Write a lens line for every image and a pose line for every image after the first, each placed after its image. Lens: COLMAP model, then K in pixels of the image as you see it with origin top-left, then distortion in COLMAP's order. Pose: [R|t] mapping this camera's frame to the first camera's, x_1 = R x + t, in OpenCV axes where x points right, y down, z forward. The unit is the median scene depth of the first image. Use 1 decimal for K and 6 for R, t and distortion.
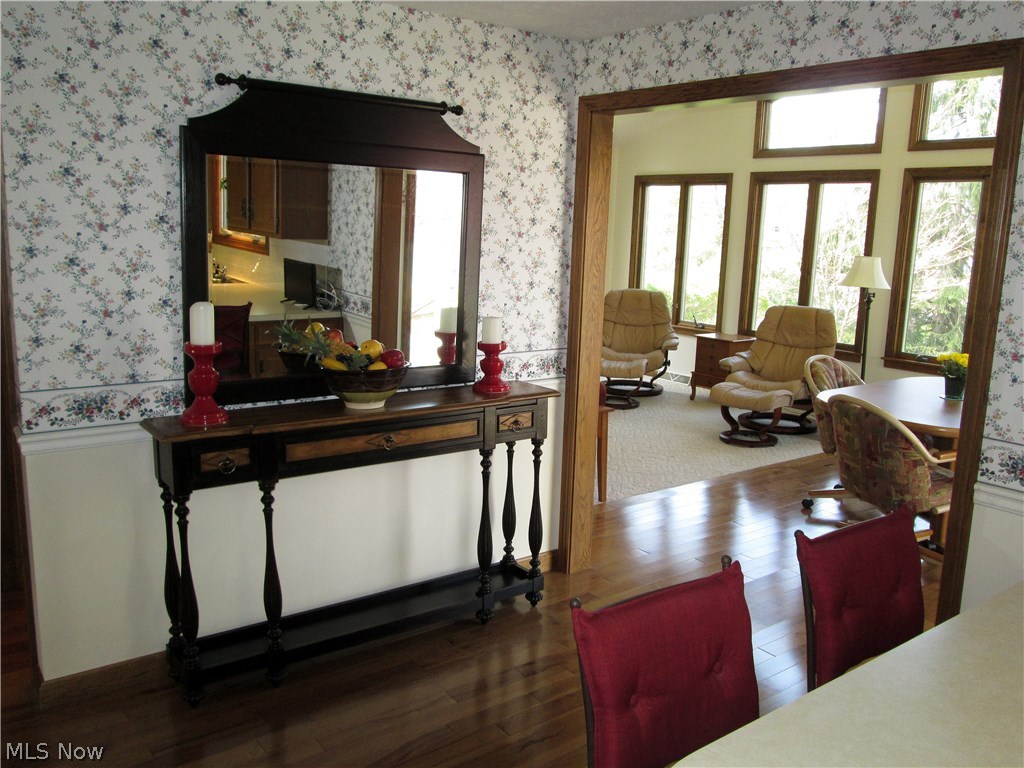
lens RADIAL K [[856.4, 0, 514.9], [0, 856.4, 372.0], [0, 0, 1]] dist [-0.014363, -0.001462]
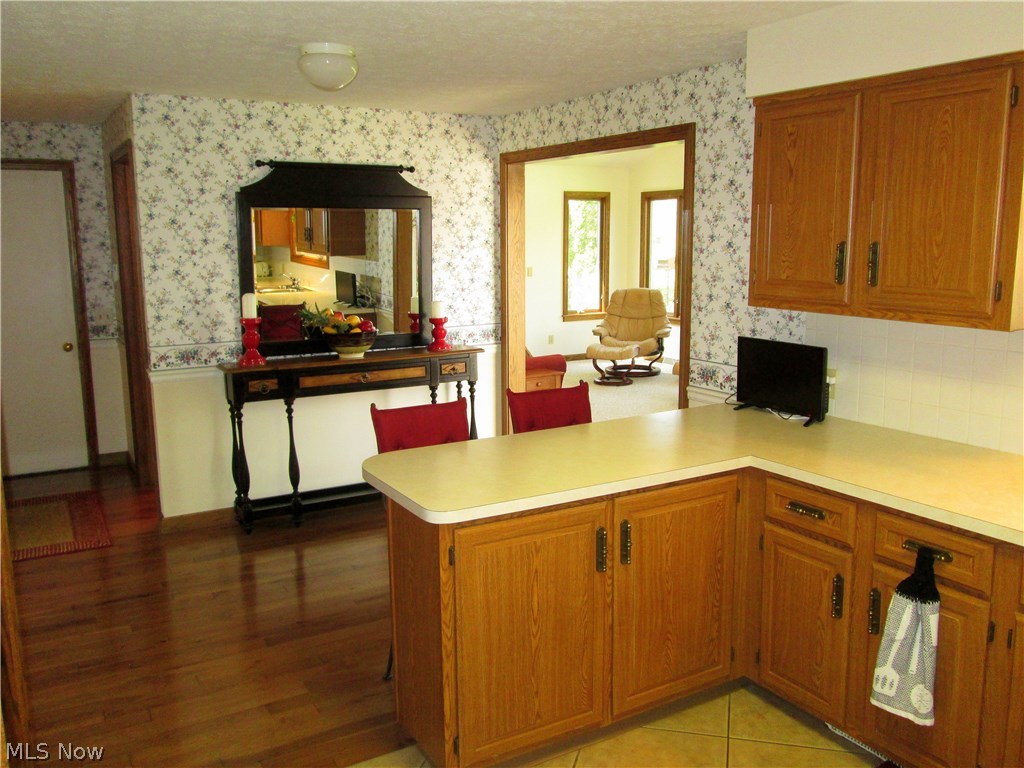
lens RADIAL K [[856.4, 0, 514.9], [0, 856.4, 372.0], [0, 0, 1]] dist [-0.014363, -0.001462]
pose [[0.992082, -0.019507, -0.124065, 0.329465], [0.017811, 0.999732, -0.014761, 0.097173], [0.124319, 0.012435, 0.992164, -0.560974]]
